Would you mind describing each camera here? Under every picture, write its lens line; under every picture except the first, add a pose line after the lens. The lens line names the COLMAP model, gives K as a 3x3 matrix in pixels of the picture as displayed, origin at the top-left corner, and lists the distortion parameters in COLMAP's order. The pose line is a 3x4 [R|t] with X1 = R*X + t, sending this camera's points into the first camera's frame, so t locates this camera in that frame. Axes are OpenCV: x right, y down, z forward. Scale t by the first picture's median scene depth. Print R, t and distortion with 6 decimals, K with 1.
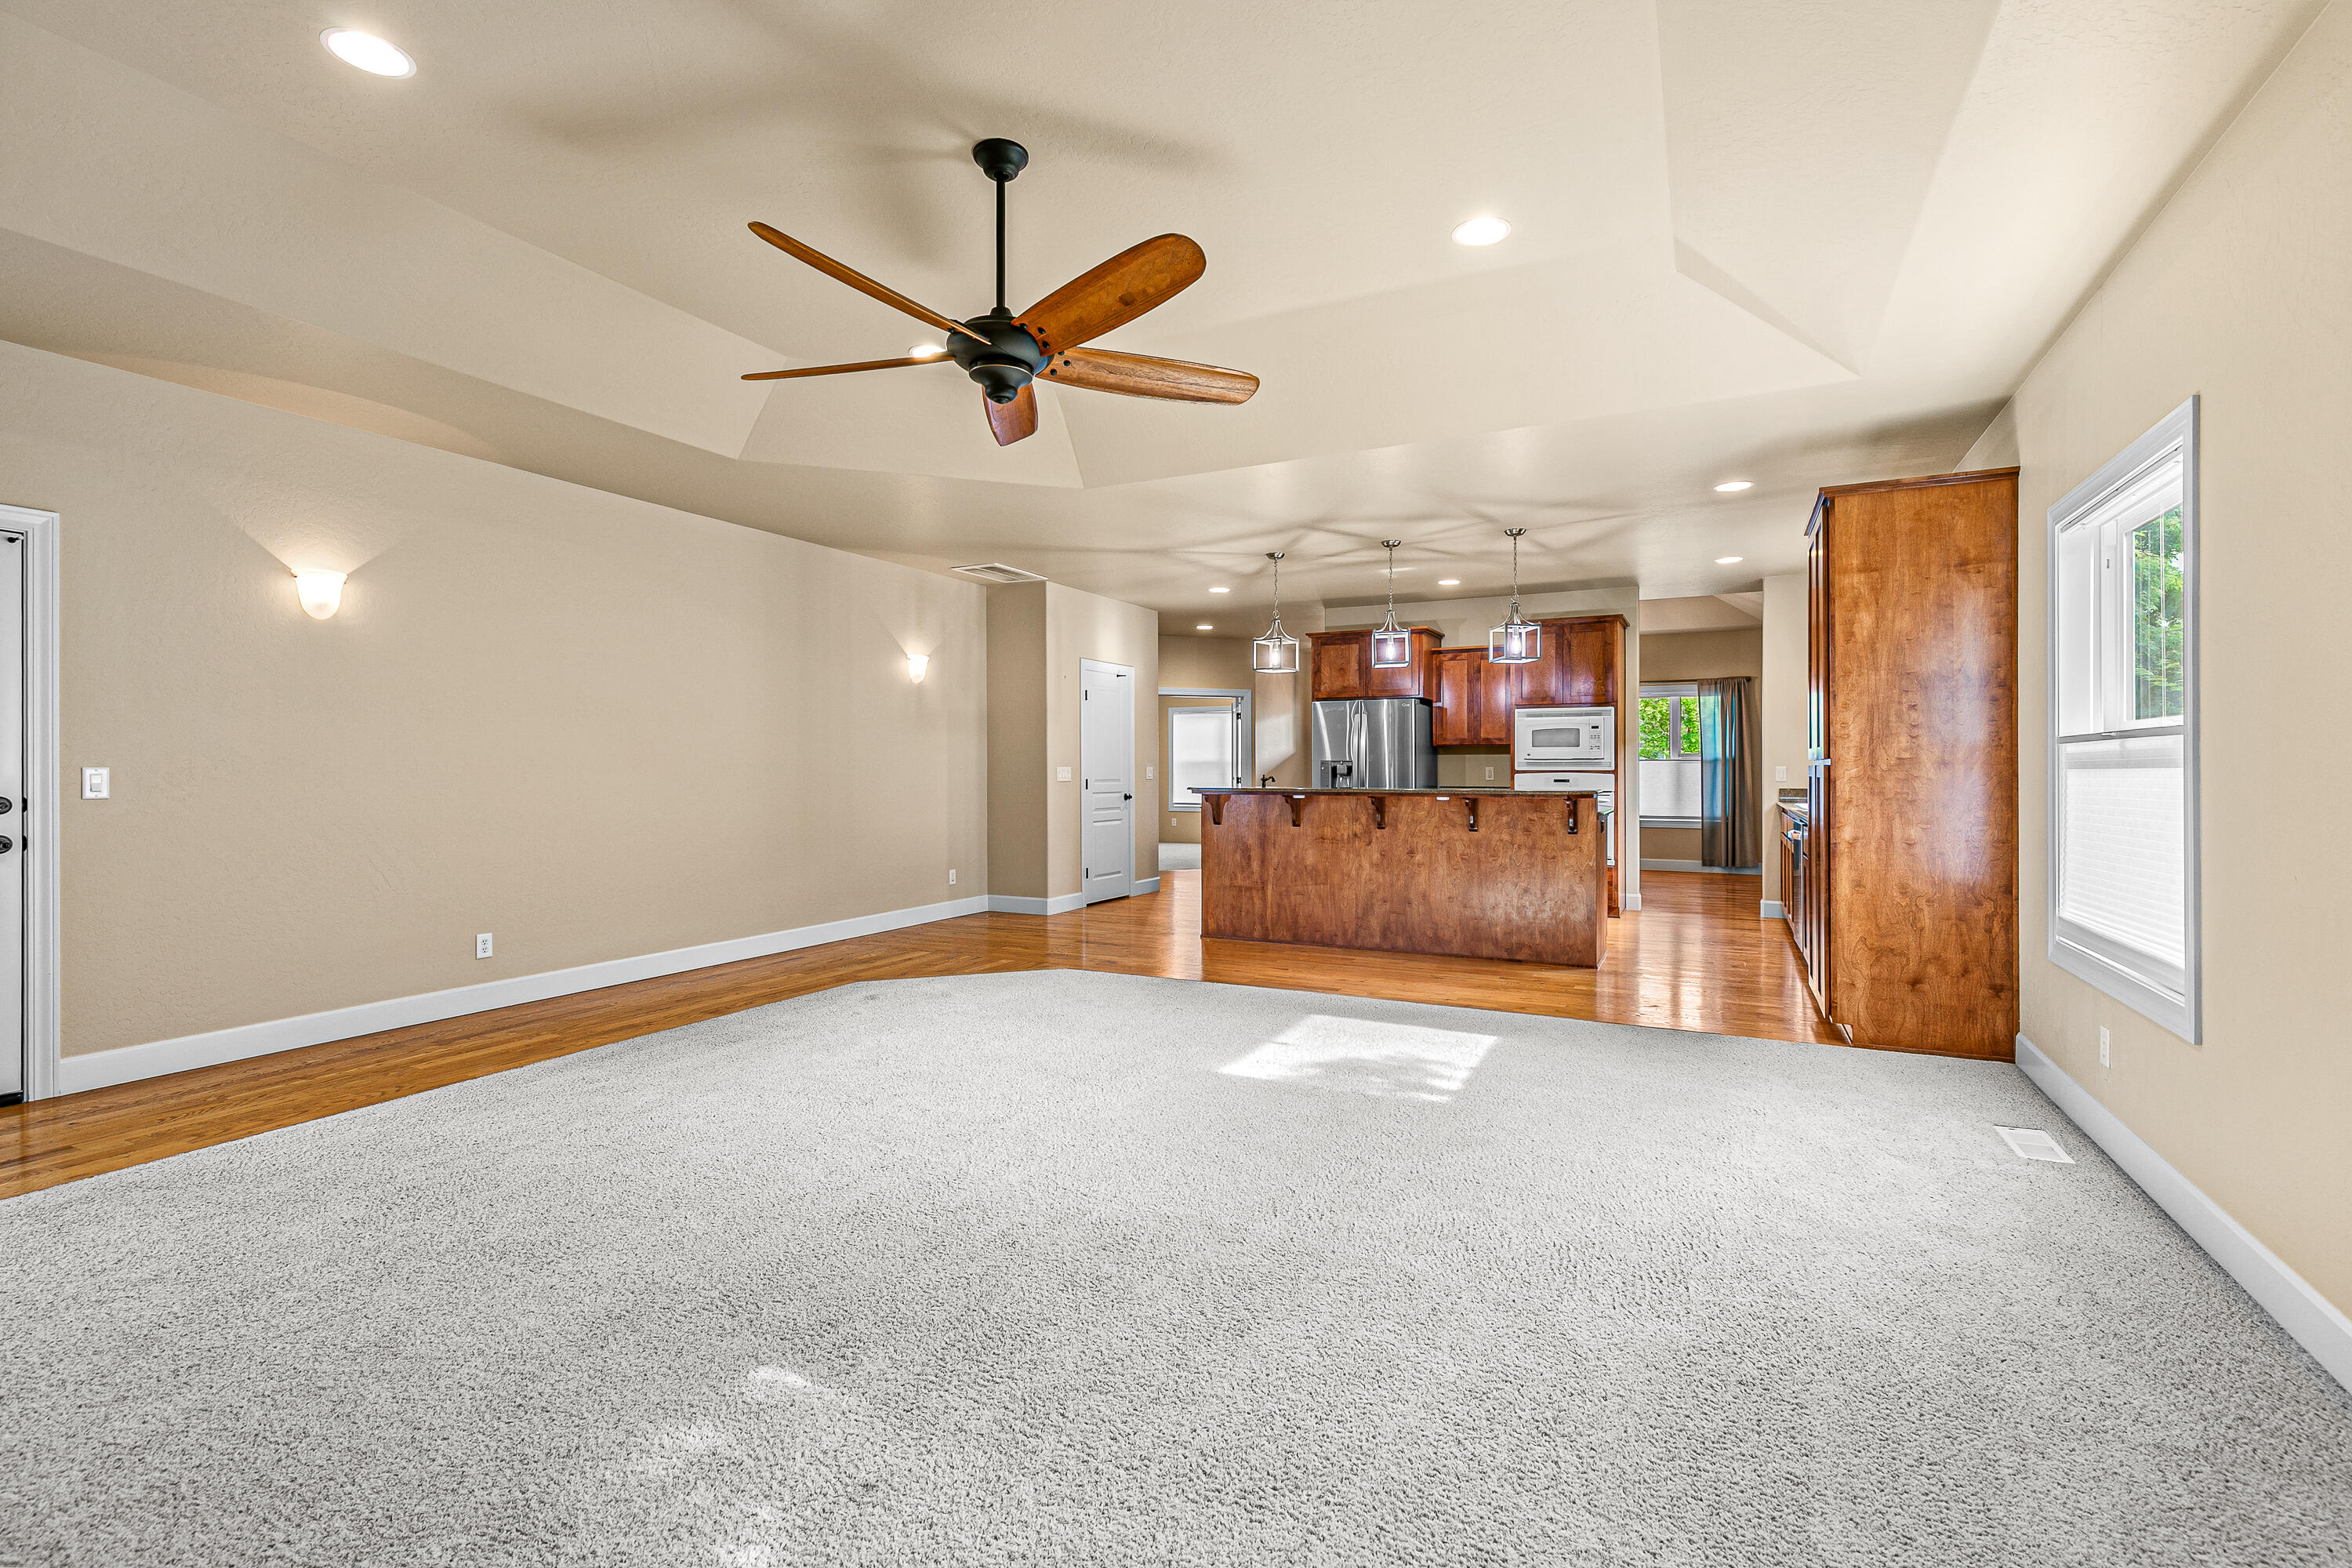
lens RADIAL K [[1072.0, 0, 1176.0], [0, 1072.0, 765.5], [0, 0, 1]] dist [0.007073, 0.000034]
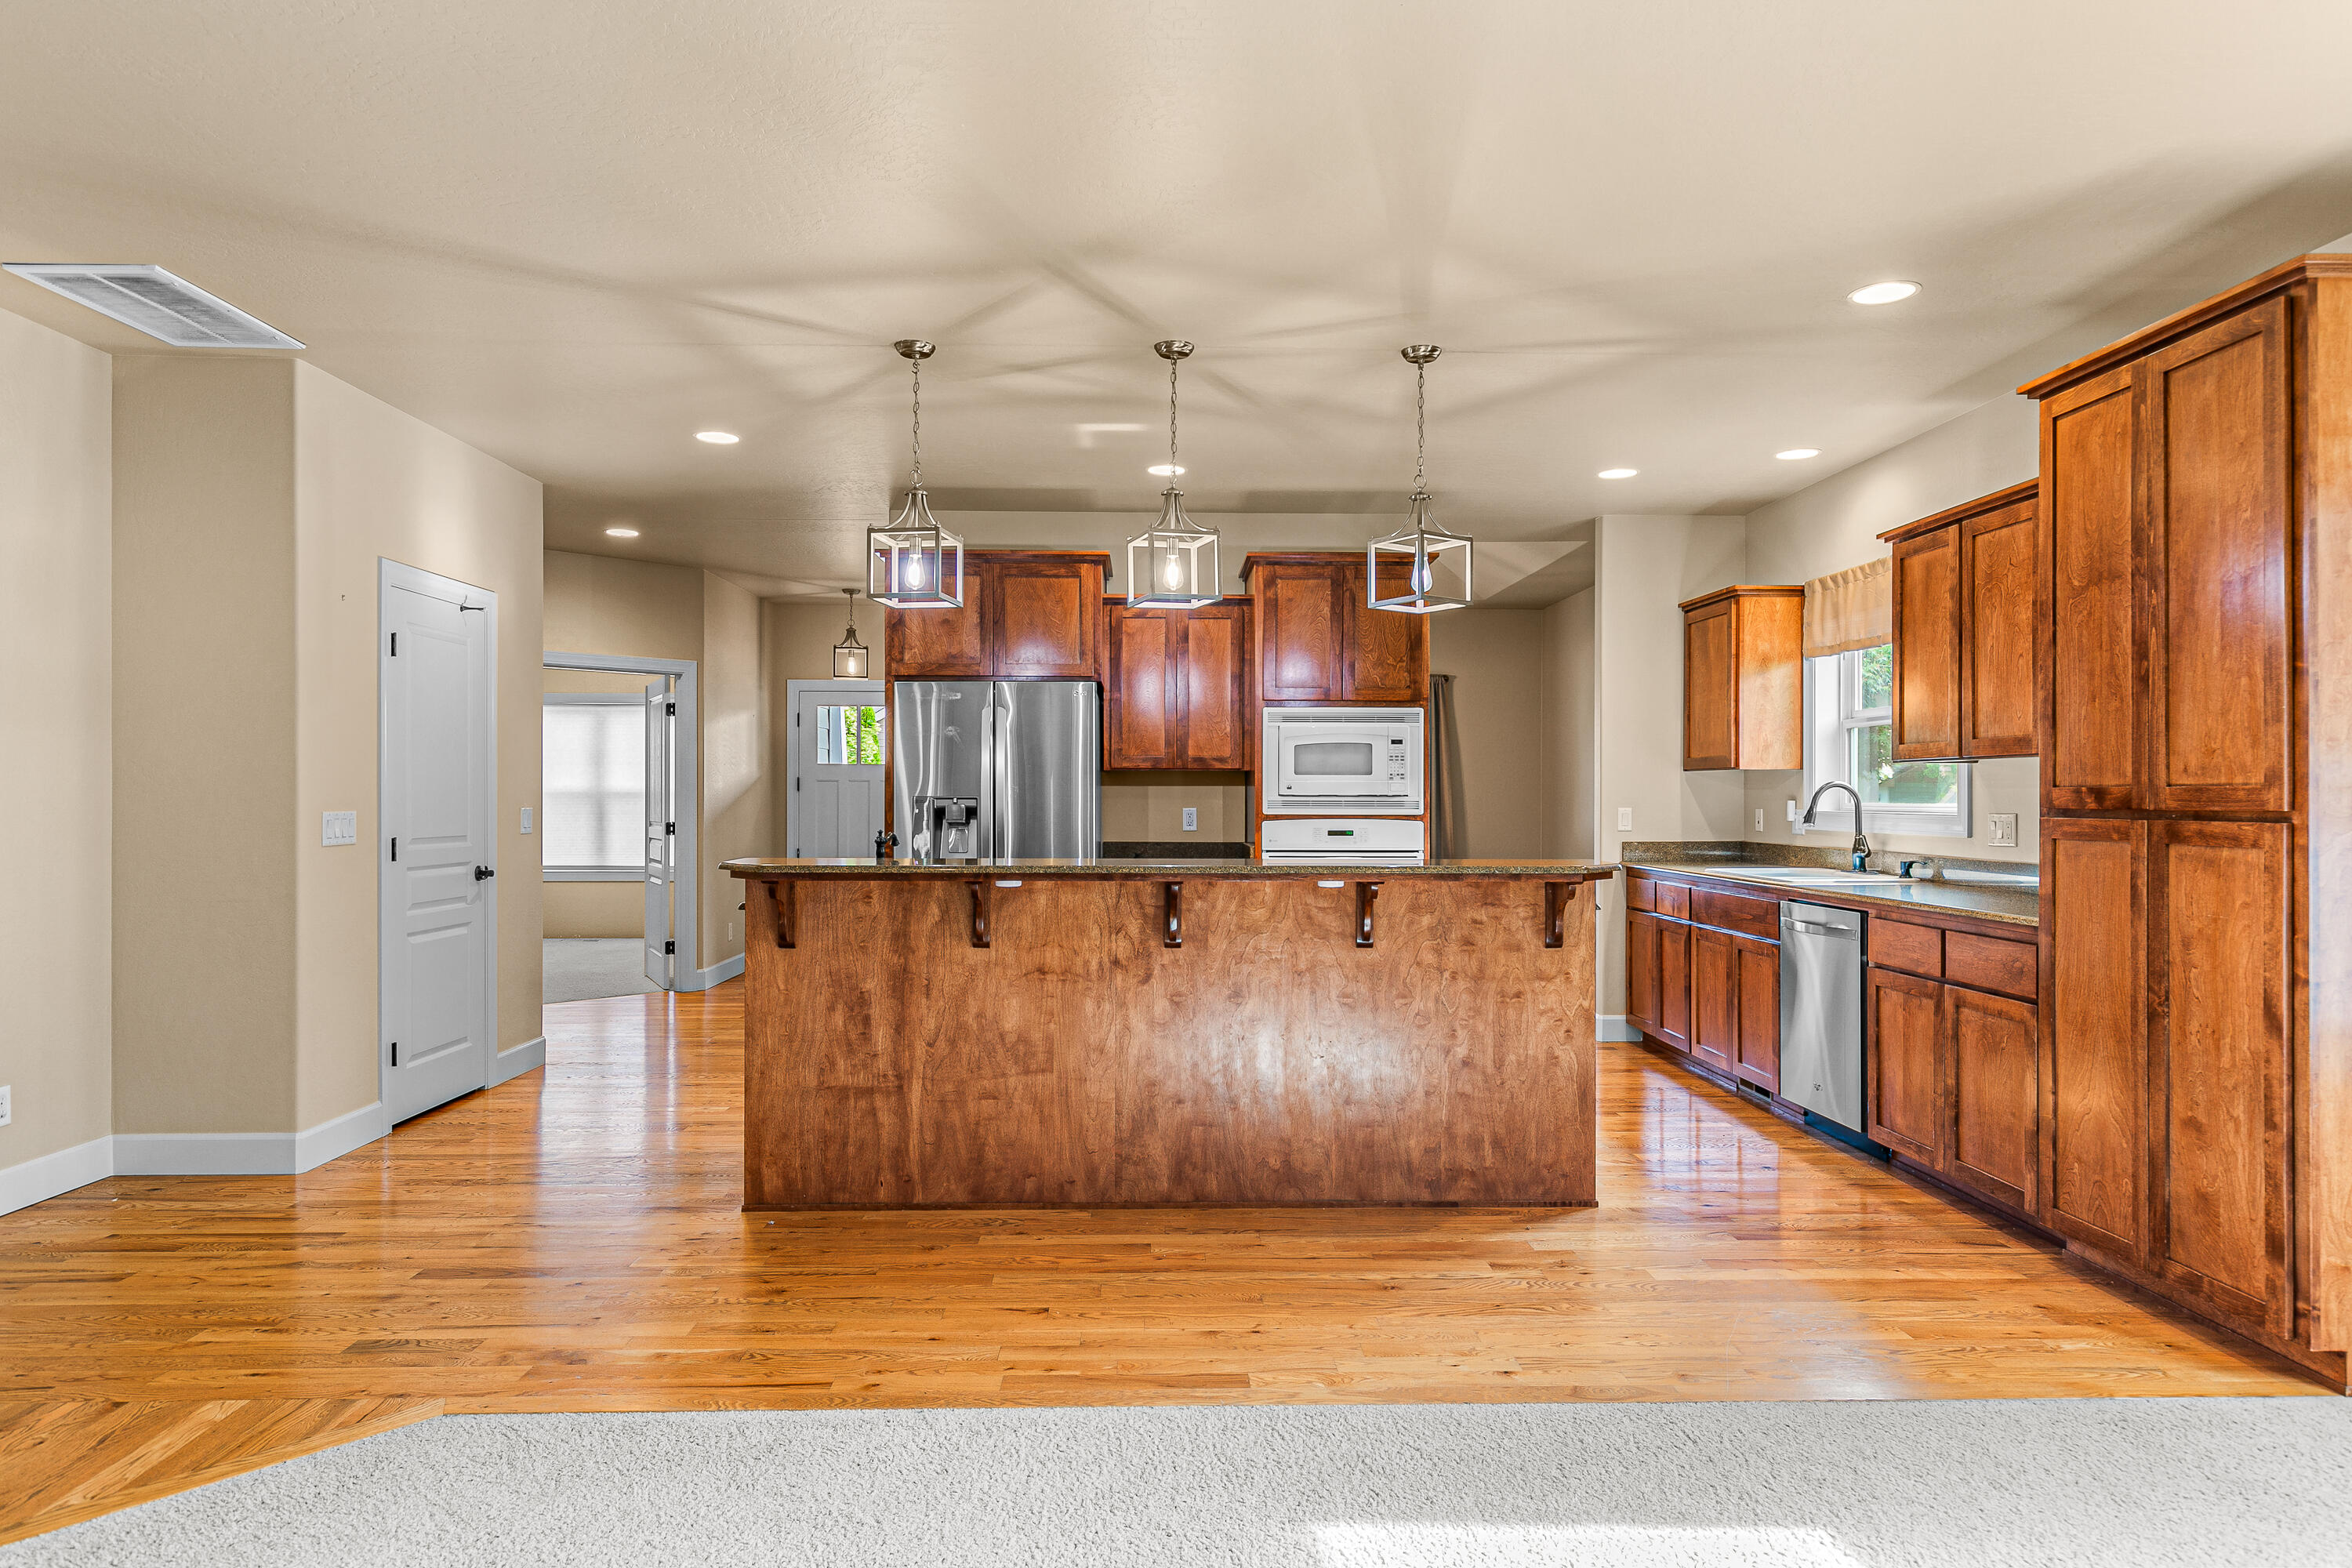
lens RADIAL K [[1432.8, 0, 1184.7], [0, 1432.8, 788.0], [0, 0, 1]] dist [0.005220, 0.000623]
pose [[0.879583, 0.005161, 0.475718, -0.097981], [-0.003671, 0.999985, -0.004061, -0.007831], [-0.475732, 0.001826, 0.879589, 0.422368]]
